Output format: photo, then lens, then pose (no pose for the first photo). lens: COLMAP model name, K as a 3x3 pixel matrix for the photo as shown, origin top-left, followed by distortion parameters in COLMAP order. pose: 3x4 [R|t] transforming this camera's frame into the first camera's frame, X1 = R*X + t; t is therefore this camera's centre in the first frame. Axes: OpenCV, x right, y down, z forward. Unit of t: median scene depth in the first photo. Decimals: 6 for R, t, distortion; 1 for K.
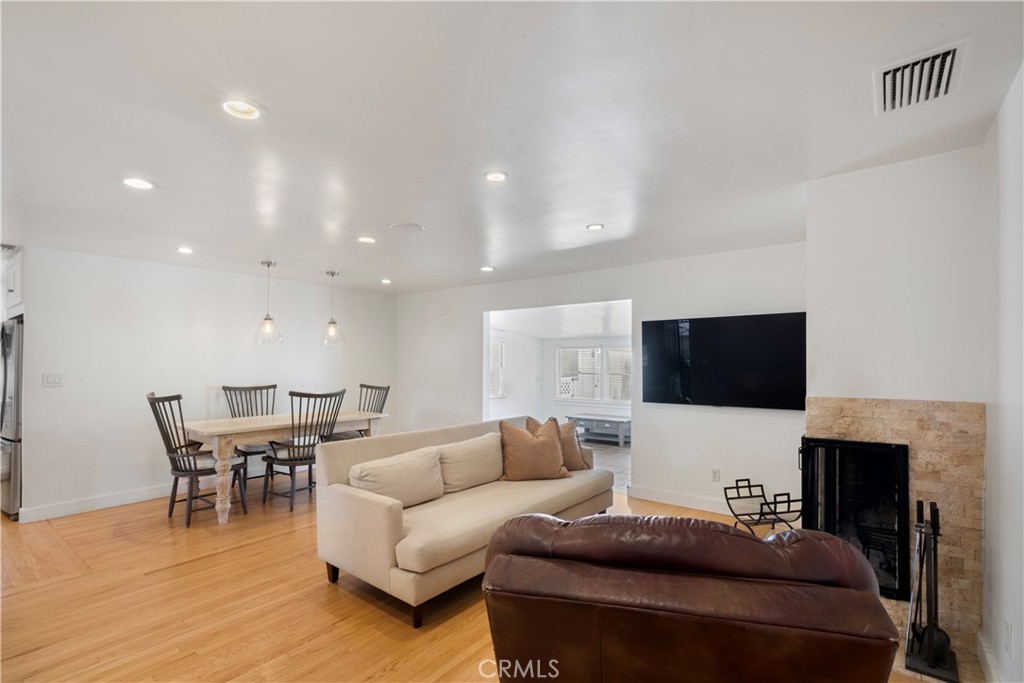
lens RADIAL K [[466.0, 0, 511.5], [0, 466.0, 346.3], [0, 0, 1]] dist [-0.003761, 0.000341]
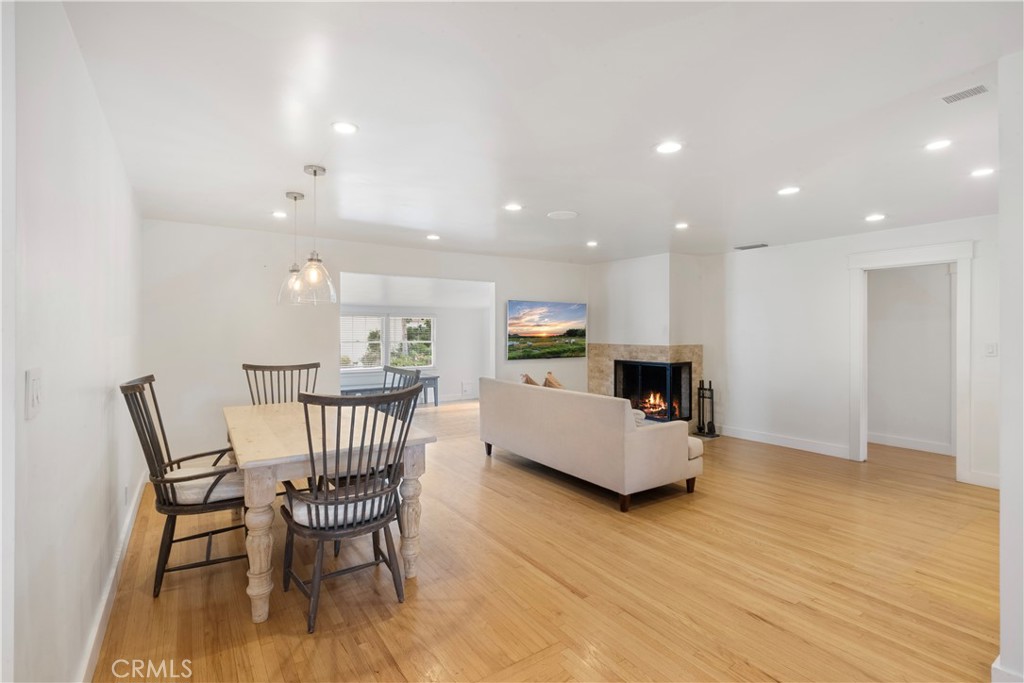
lens RADIAL K [[474.1, 0, 511.8], [0, 474.1, 334.2], [0, 0, 1]] dist [0.000690, 0.000334]
pose [[0.319486, -0.002444, 0.947588, -1.671431], [-0.022668, 0.999691, 0.010221, 0.043505], [-0.947320, -0.024745, 0.319332, 0.918280]]
